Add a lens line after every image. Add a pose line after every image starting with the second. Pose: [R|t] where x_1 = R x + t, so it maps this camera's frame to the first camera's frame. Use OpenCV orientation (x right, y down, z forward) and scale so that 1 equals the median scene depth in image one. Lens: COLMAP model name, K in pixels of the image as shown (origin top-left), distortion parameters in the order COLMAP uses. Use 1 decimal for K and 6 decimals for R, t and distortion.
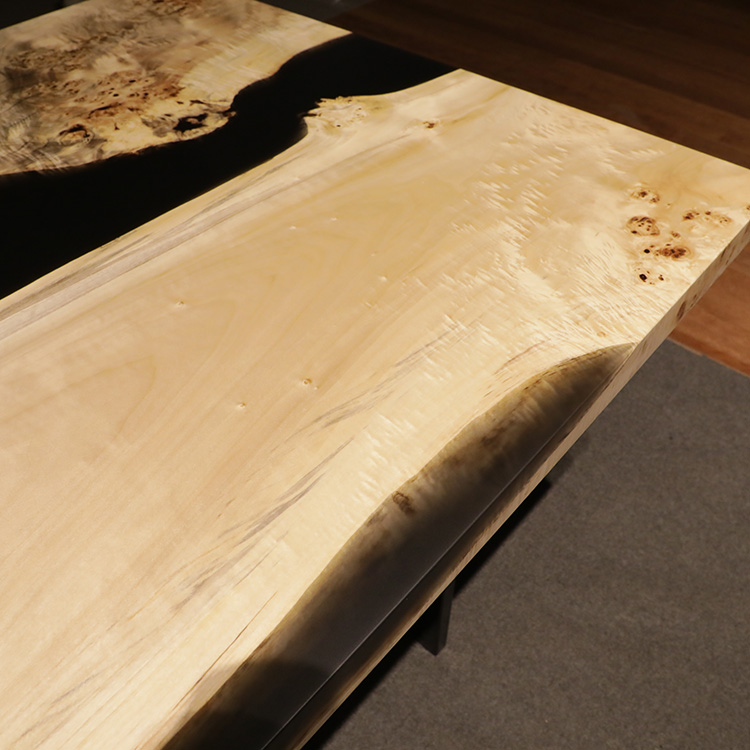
lens RADIAL K [[776.8, 0, 373.5], [0, 776.8, 375.3], [0, 0, 1]] dist [-0.083719, 0.000000]
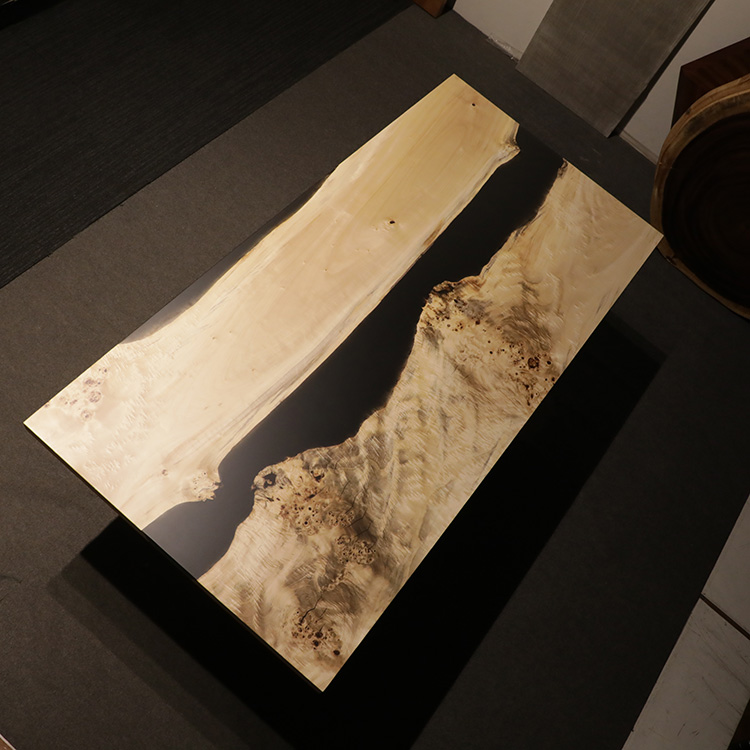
lens RADIAL K [[776.8, 0, 379.0], [0, 776.8, 377.5], [0, 0, 1]] dist [-0.083719, 0.000000]
pose [[-0.965243, -0.059549, -0.254480, 0.056991], [-0.221107, -0.333093, 0.916603, -2.429847], [-0.139348, 0.941012, 0.308349, -0.060770]]
